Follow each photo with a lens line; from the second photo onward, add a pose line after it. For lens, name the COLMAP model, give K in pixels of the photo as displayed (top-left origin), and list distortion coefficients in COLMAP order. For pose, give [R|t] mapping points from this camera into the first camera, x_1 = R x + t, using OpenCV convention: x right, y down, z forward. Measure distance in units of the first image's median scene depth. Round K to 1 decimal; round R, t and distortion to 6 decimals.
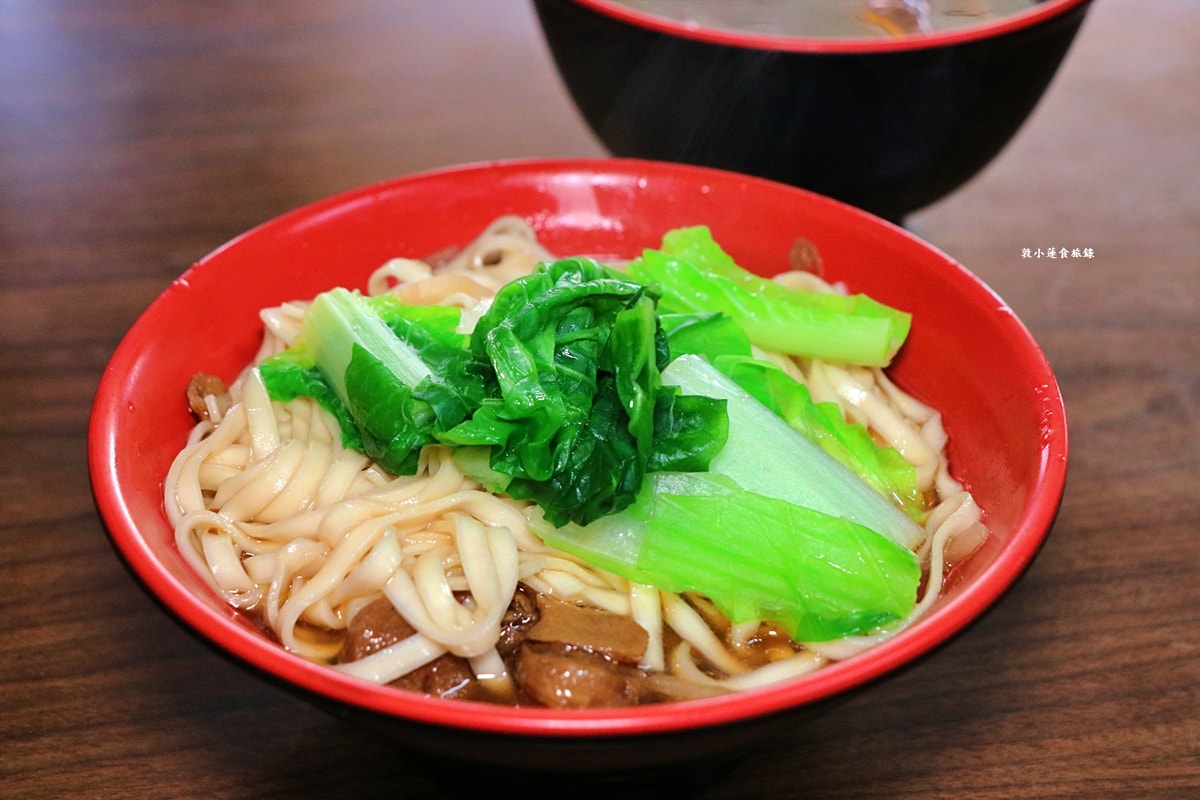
lens RADIAL K [[2209.5, 0, 601.8], [0, 2209.5, 404.6], [0, 0, 1]] dist [-0.022802, 0.000000]
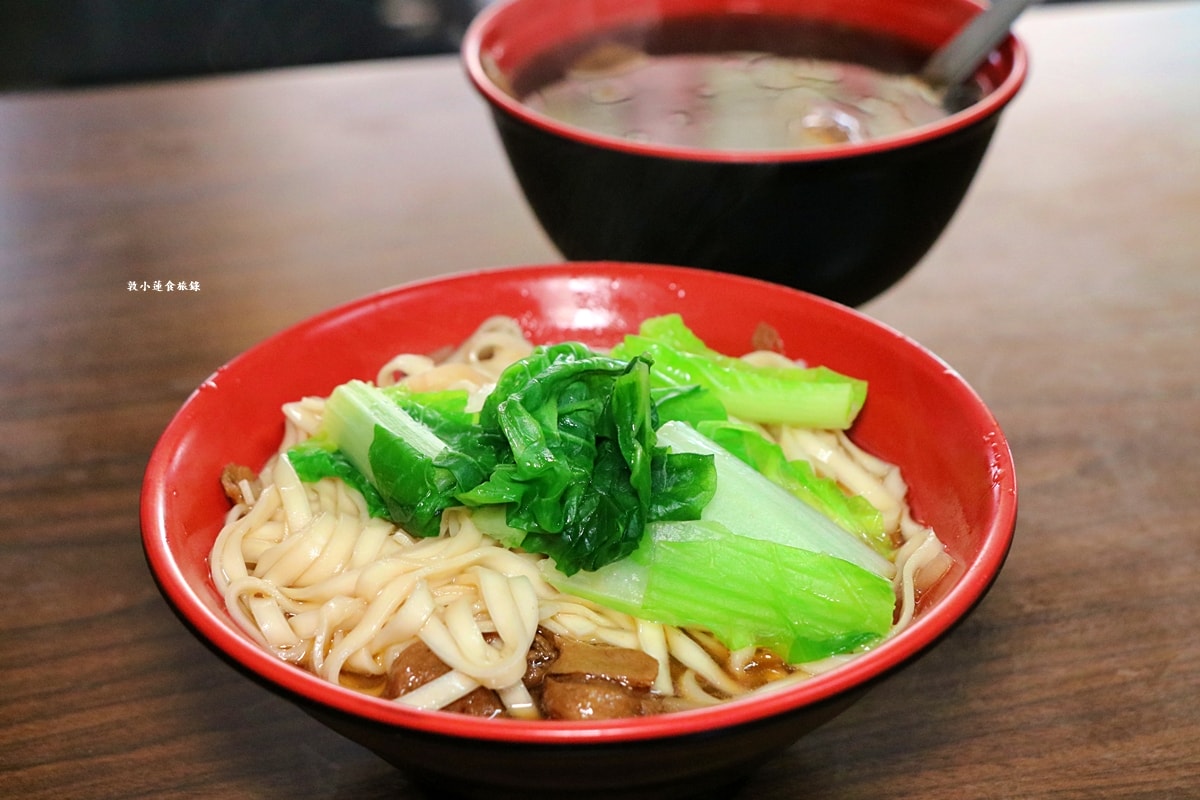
lens RADIAL K [[2209.5, 0, 598.2], [0, 2209.5, 396.1], [0, 0, 1]] dist [-0.022802, 0.000000]
pose [[0.997963, -0.047547, 0.042545, -0.045434], [0.051097, 0.994927, -0.086662, 0.058774], [-0.038208, 0.088659, 0.995329, -0.111977]]
